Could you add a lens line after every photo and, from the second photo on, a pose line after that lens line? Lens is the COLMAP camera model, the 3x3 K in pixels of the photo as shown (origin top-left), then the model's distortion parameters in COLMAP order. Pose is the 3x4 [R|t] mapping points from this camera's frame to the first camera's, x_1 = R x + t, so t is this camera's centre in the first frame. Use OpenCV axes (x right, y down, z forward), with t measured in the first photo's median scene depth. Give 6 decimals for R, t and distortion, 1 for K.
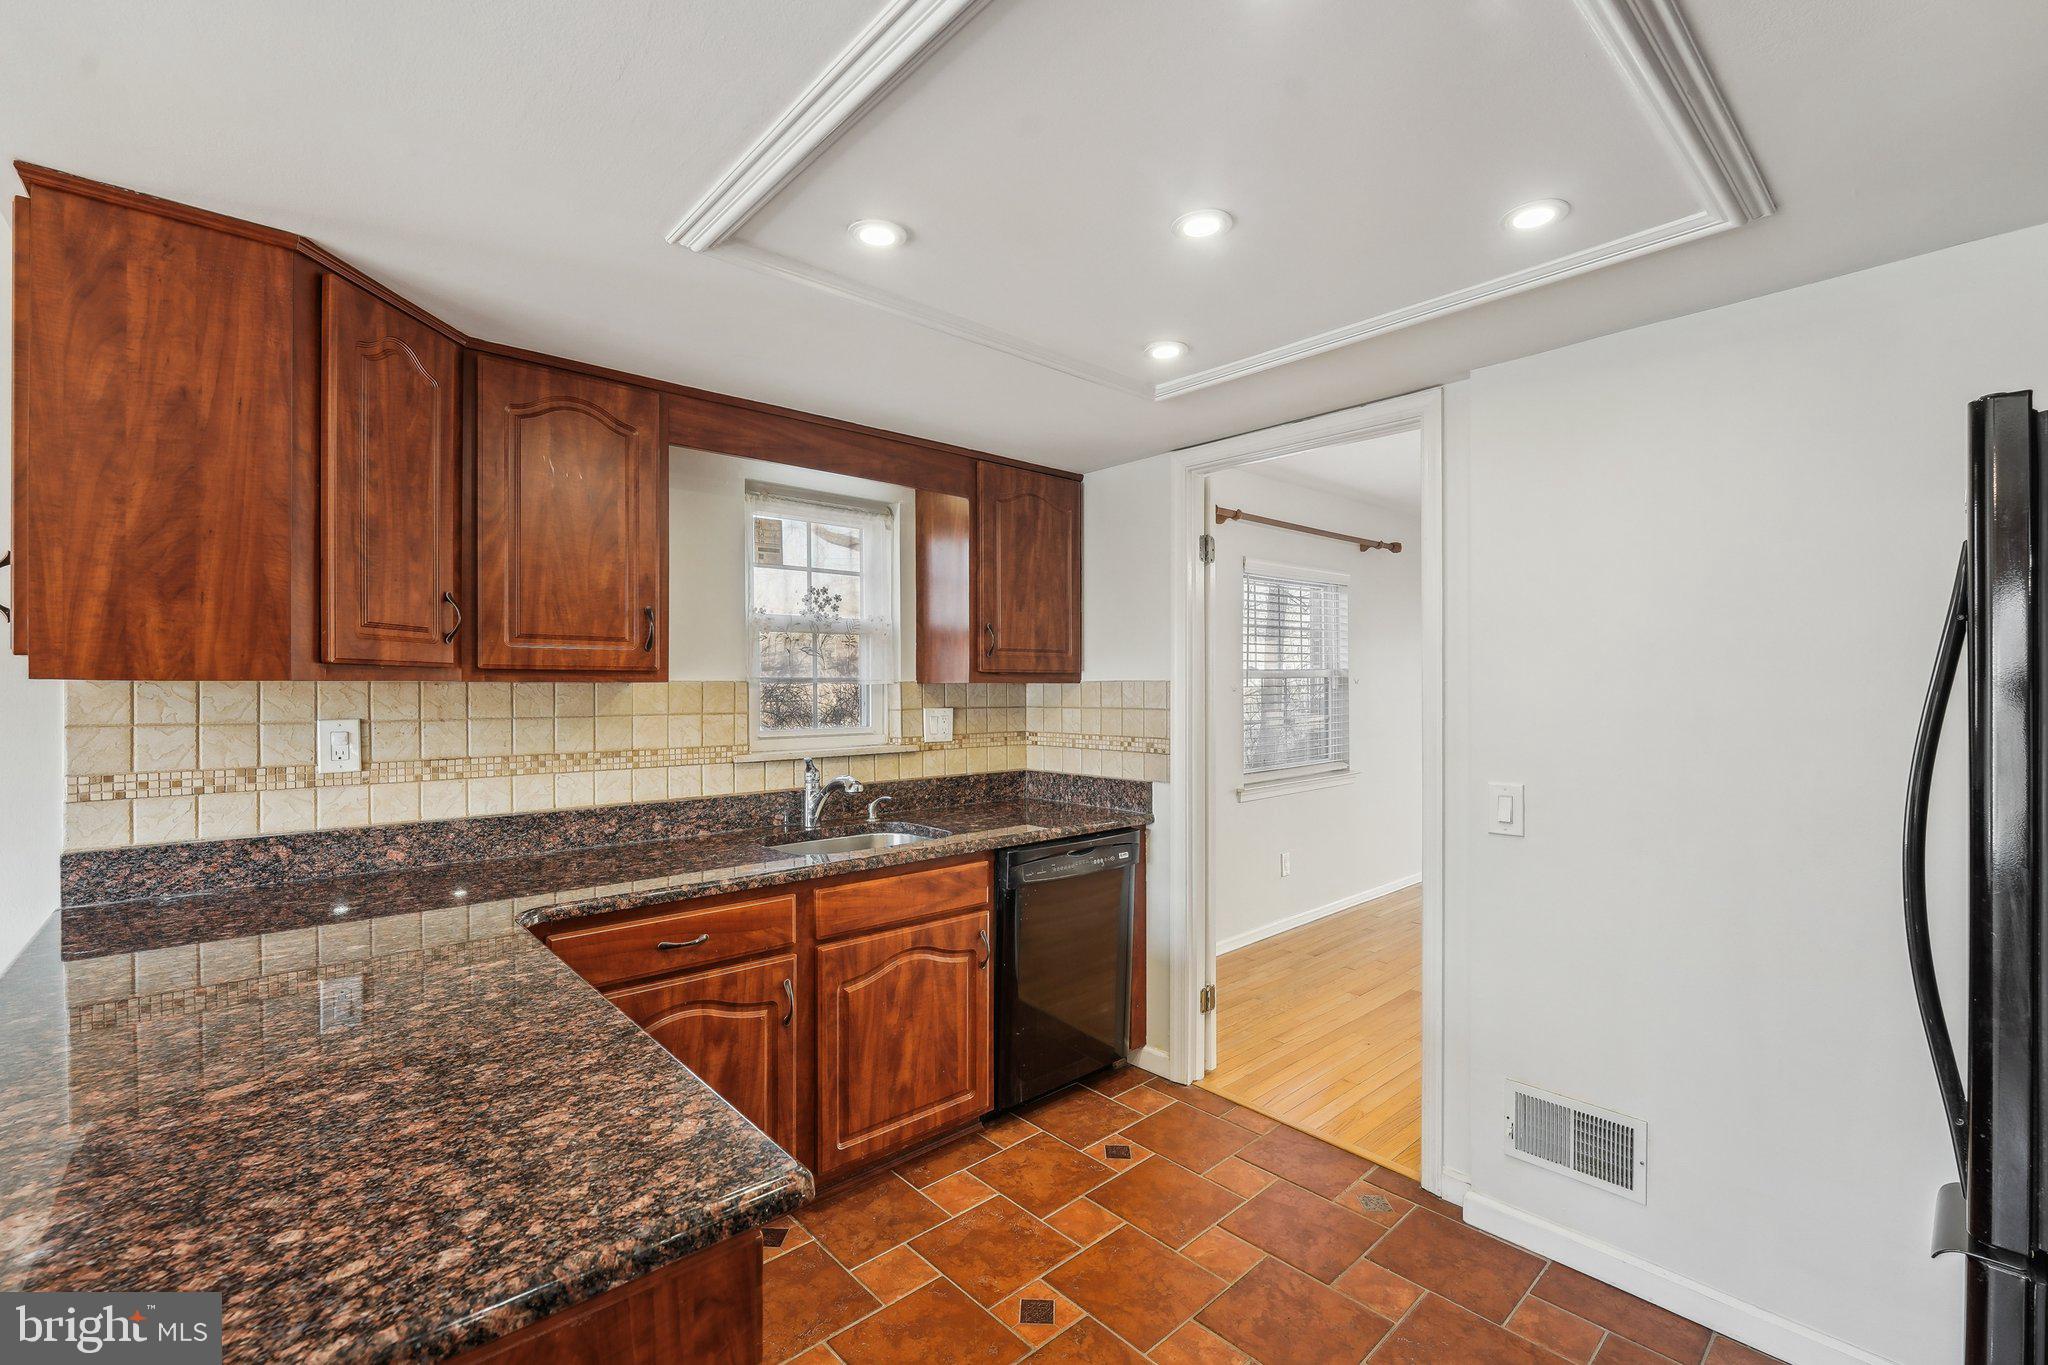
lens RADIAL K [[871.9, 0, 1024.0], [0, 871.9, 682.5], [0, 0, 1]] dist [-0.008671, 0.000155]
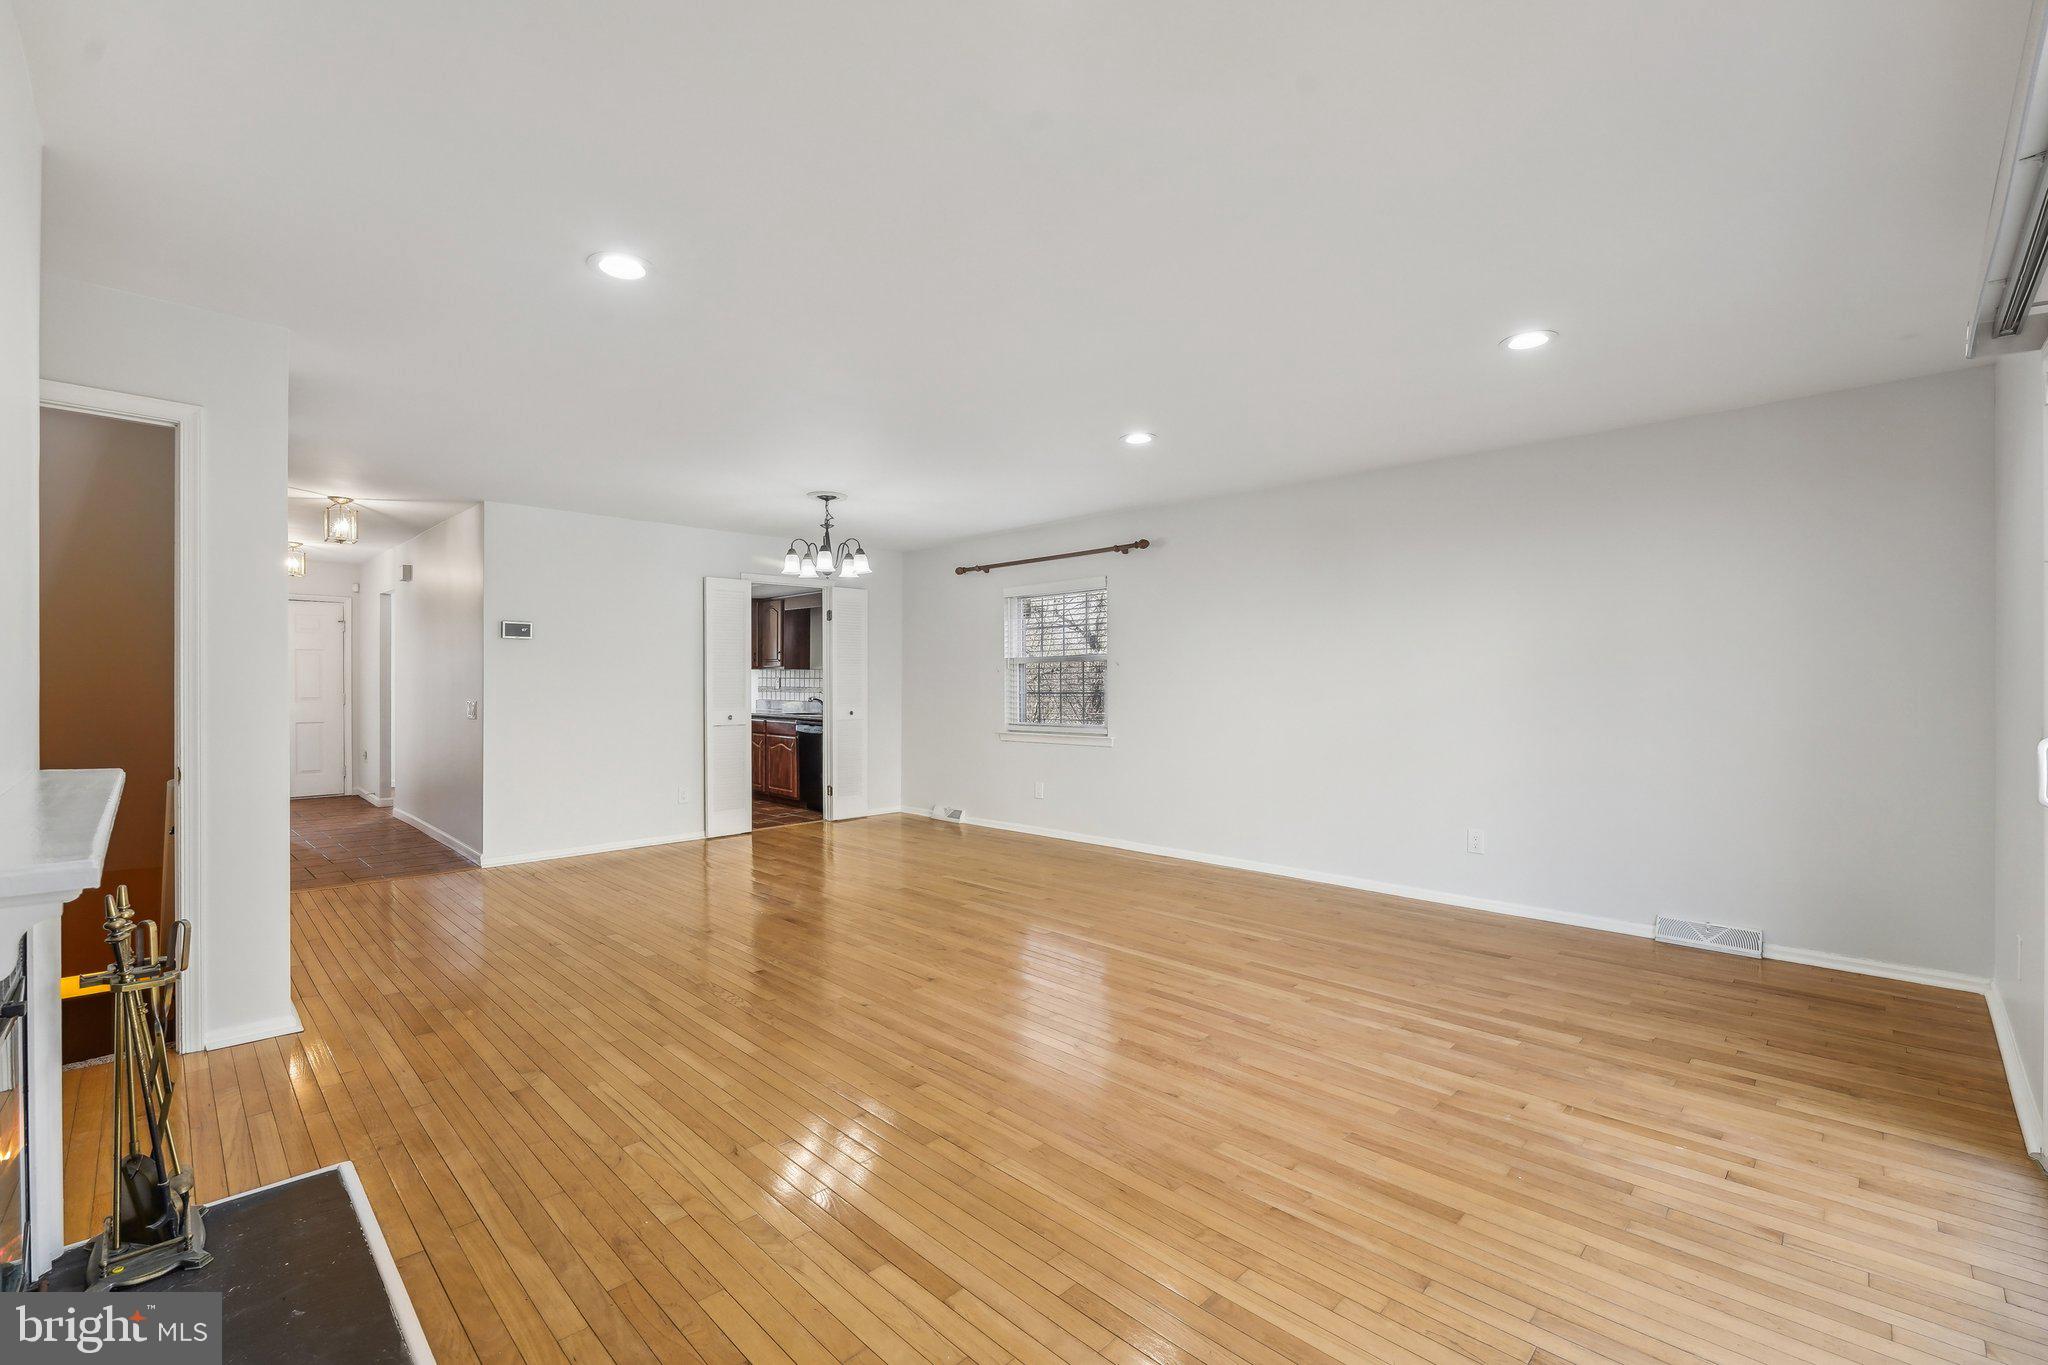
lens RADIAL K [[871.9, 0, 1024.0], [0, 871.9, 682.5], [0, 0, 1]] dist [-0.008671, 0.000155]
pose [[0.063804, 0.000141, -0.997962, 3.398818], [-0.004327, 0.999991, -0.000135, 0.054493], [0.997953, 0.004326, 0.063804, 1.706031]]
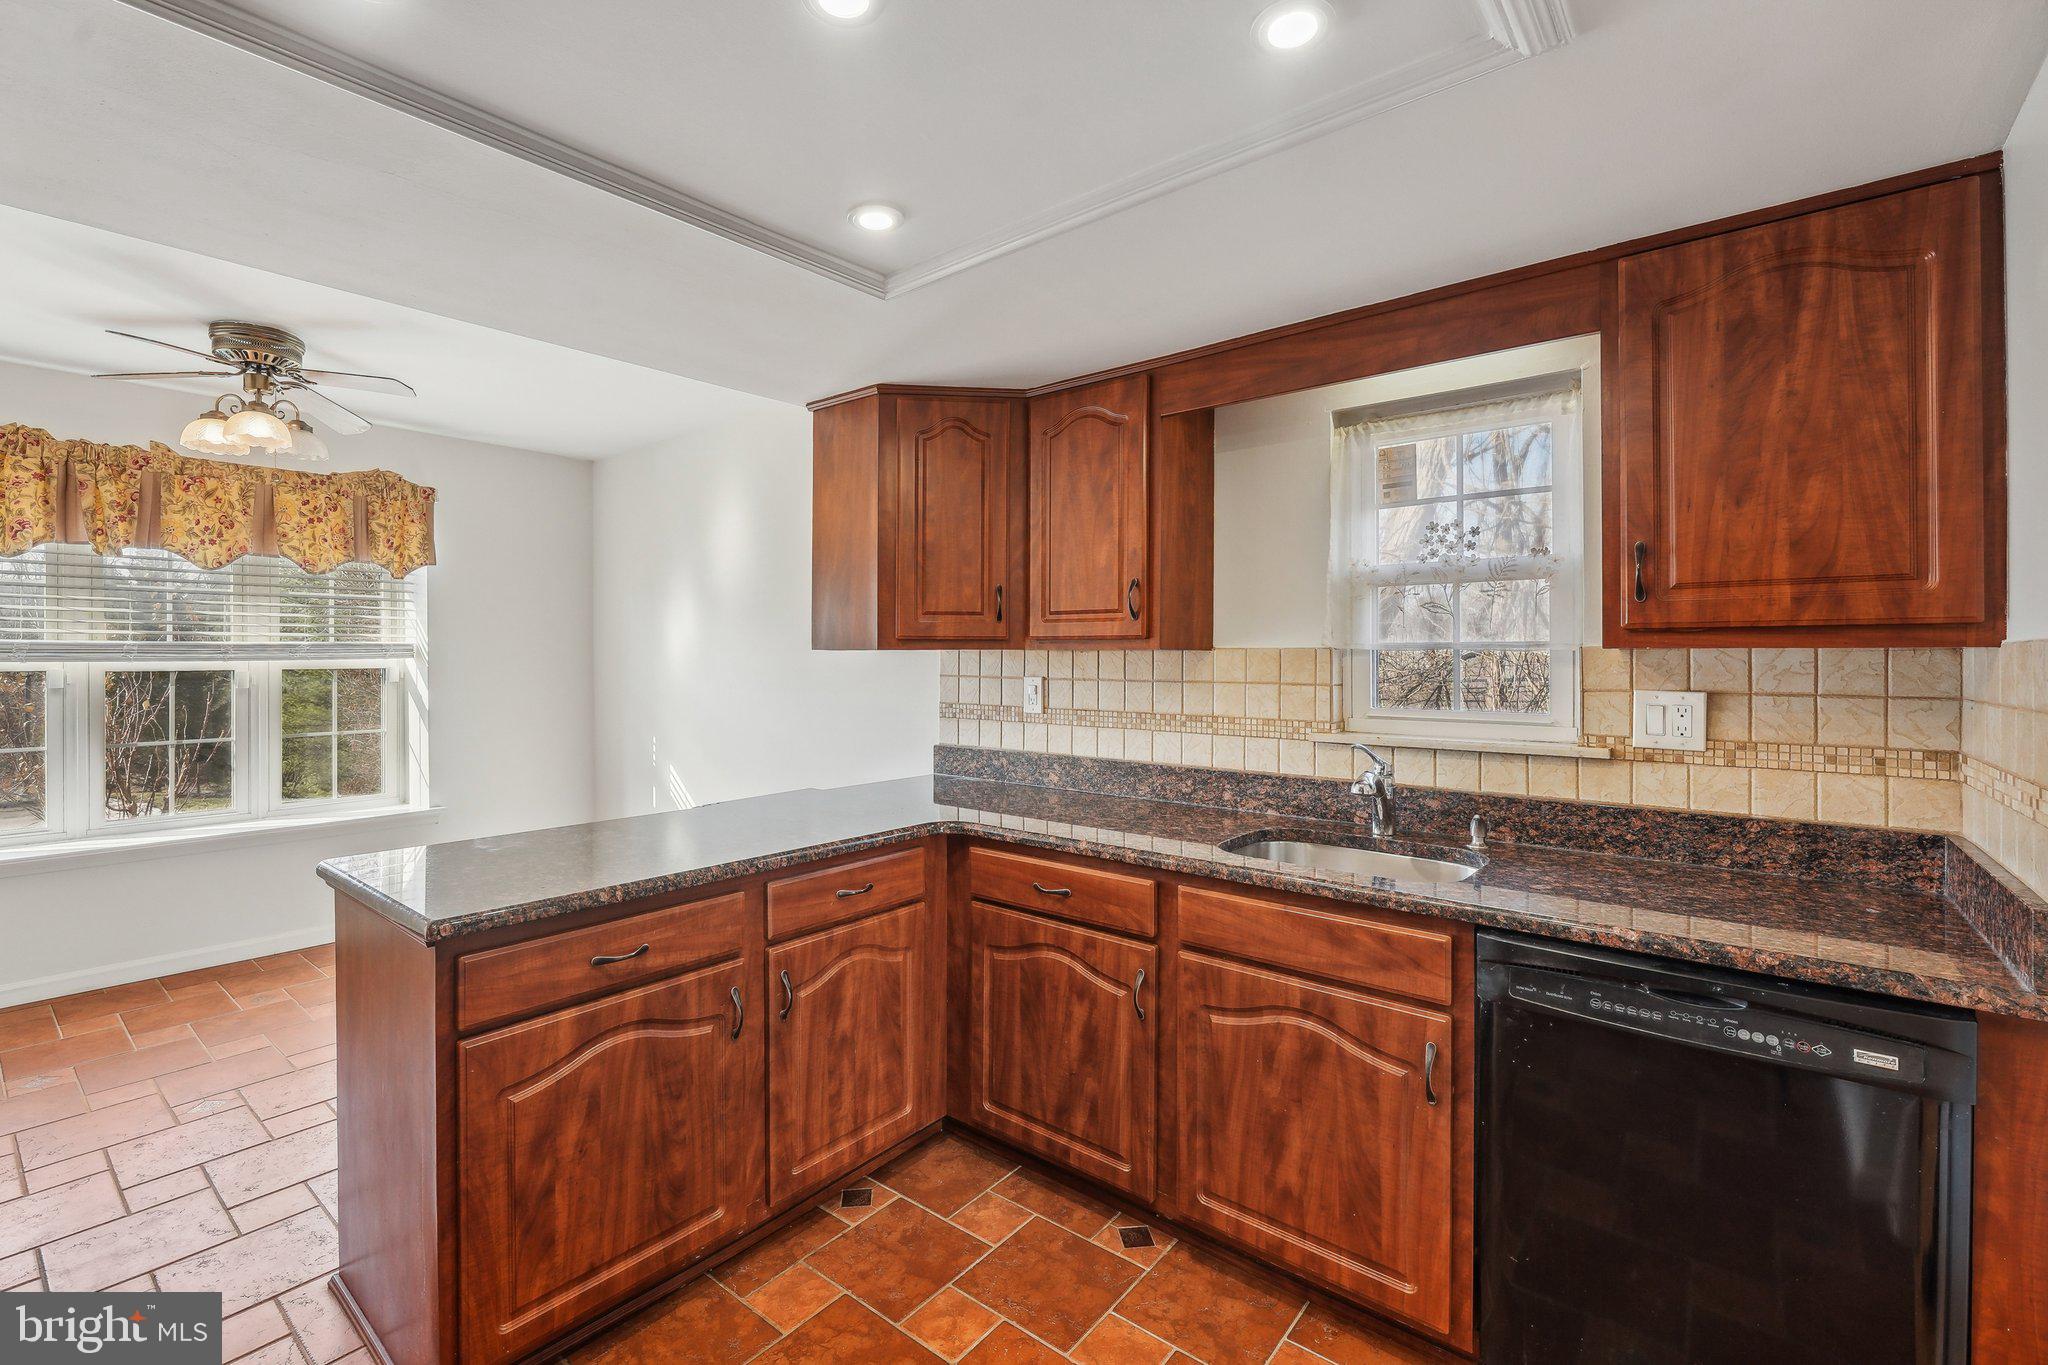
lens RADIAL K [[882.0, 0, 1025.4], [0, 882.0, 659.6], [0, 0, 1]] dist [-0.001544, -0.000318]
pose [[0.157089, 0.003914, -0.987577, 0.544270], [0.001312, 0.999990, 0.004172, 0.006799], [0.987584, -0.001951, 0.157083, 0.630130]]
